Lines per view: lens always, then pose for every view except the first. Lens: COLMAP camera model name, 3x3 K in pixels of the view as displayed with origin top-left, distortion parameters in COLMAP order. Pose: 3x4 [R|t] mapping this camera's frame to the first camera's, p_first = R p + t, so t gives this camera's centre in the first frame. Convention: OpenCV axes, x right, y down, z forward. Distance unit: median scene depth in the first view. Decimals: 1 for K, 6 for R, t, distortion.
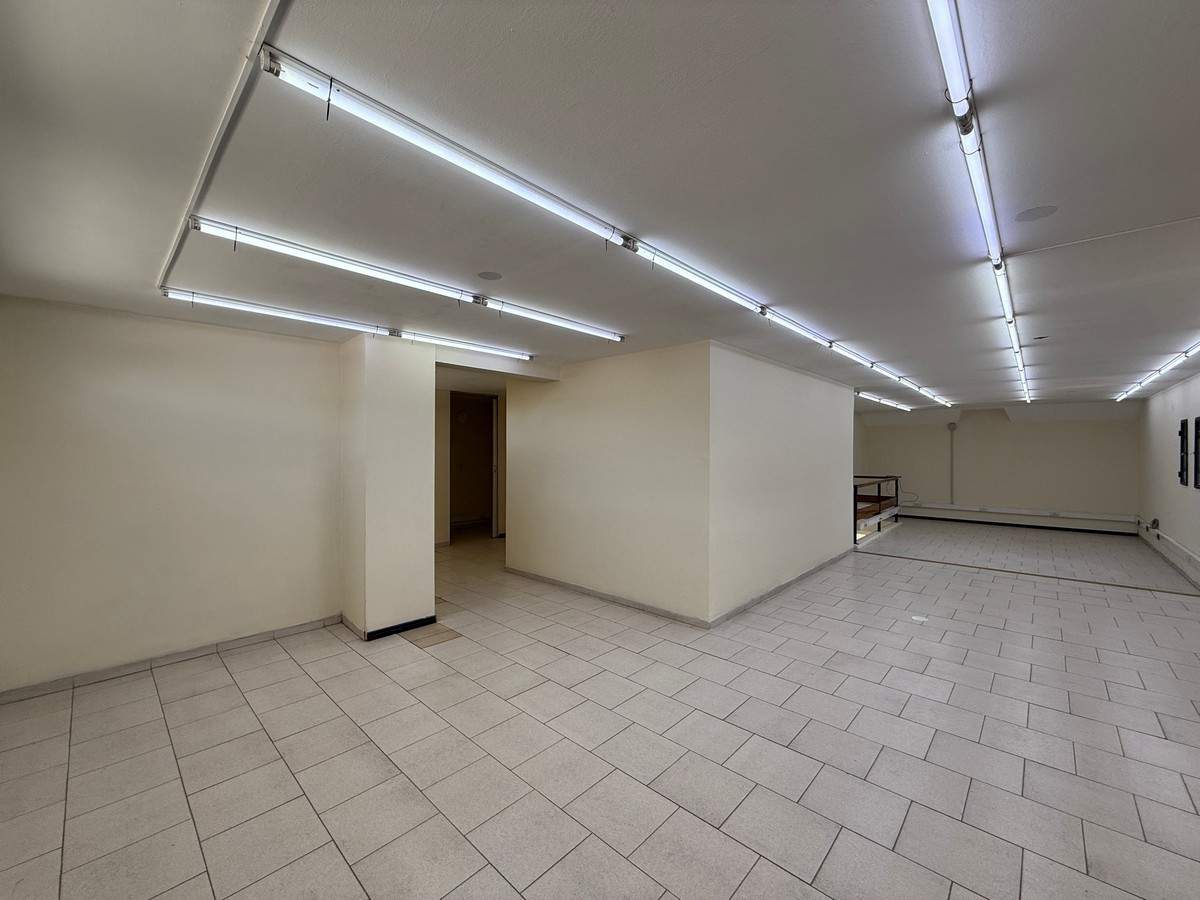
lens RADIAL K [[471.8, 0, 600.0], [0, 471.8, 450.0], [0, 0, 1]] dist [-0.002259, -0.000044]
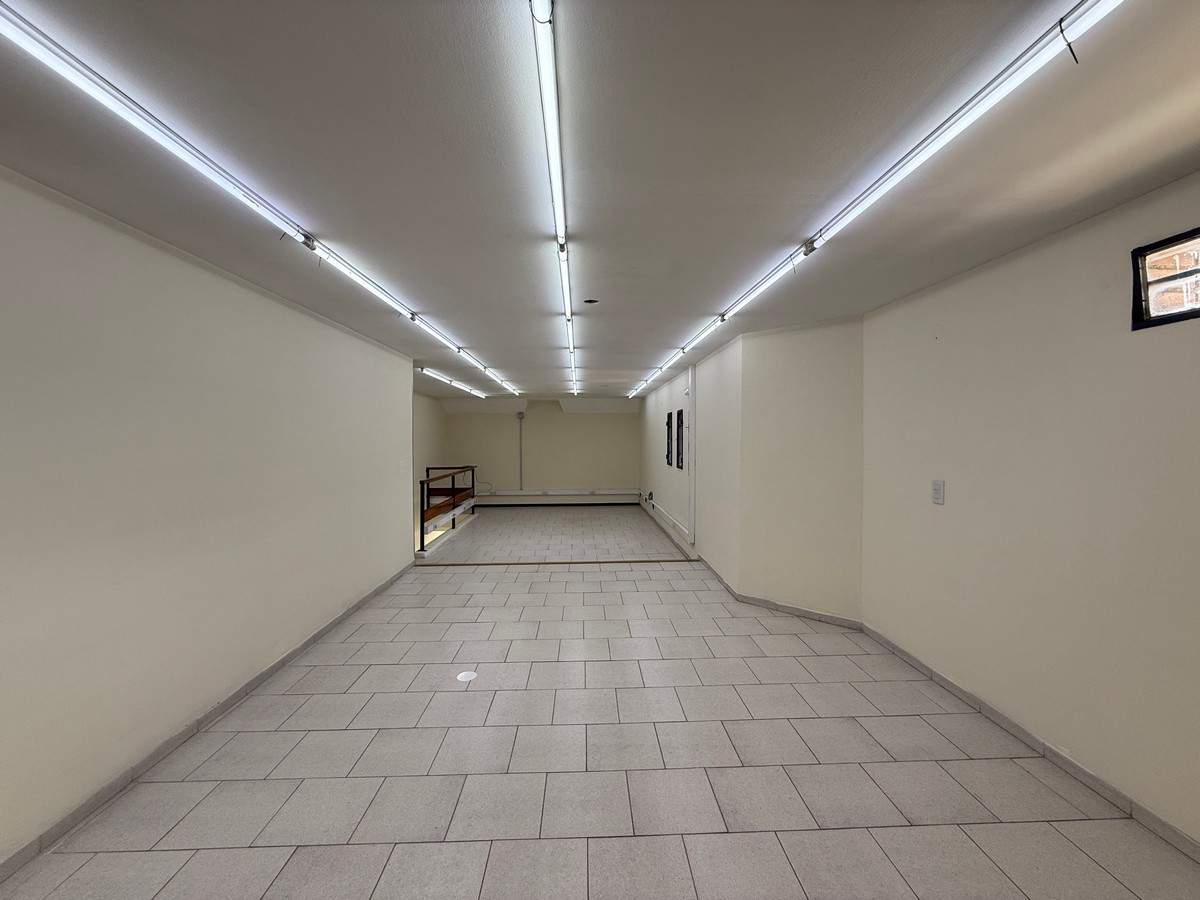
lens RADIAL K [[478.1, 0, 598.3], [0, 478.1, 447.3], [0, 0, 1]] dist [-0.000038, 0.000108]
pose [[0.704292, -0.017099, 0.709704, 0.210100], [0.005769, 0.999815, 0.018364, 0.002666], [-0.709887, -0.008840, 0.704260, 0.239634]]
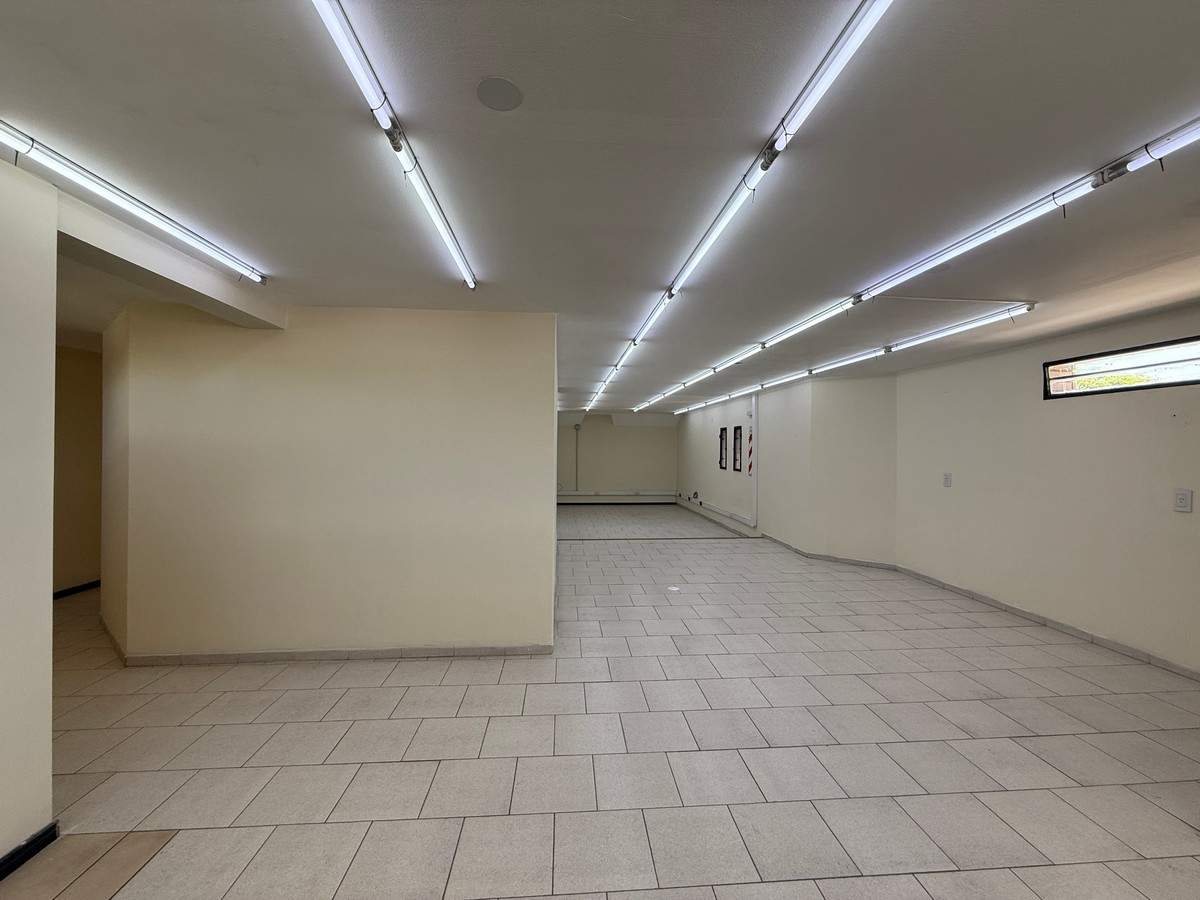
lens RADIAL K [[475.7, 0, 597.7], [0, 475.7, 445.0], [0, 0, 1]] dist [-0.000316, -0.000097]
pose [[0.683648, 0.007808, 0.729770, -0.202996], [-0.005343, 0.999970, -0.005694, 0.005655], [-0.729792, -0.000007, 0.683669, 0.212024]]
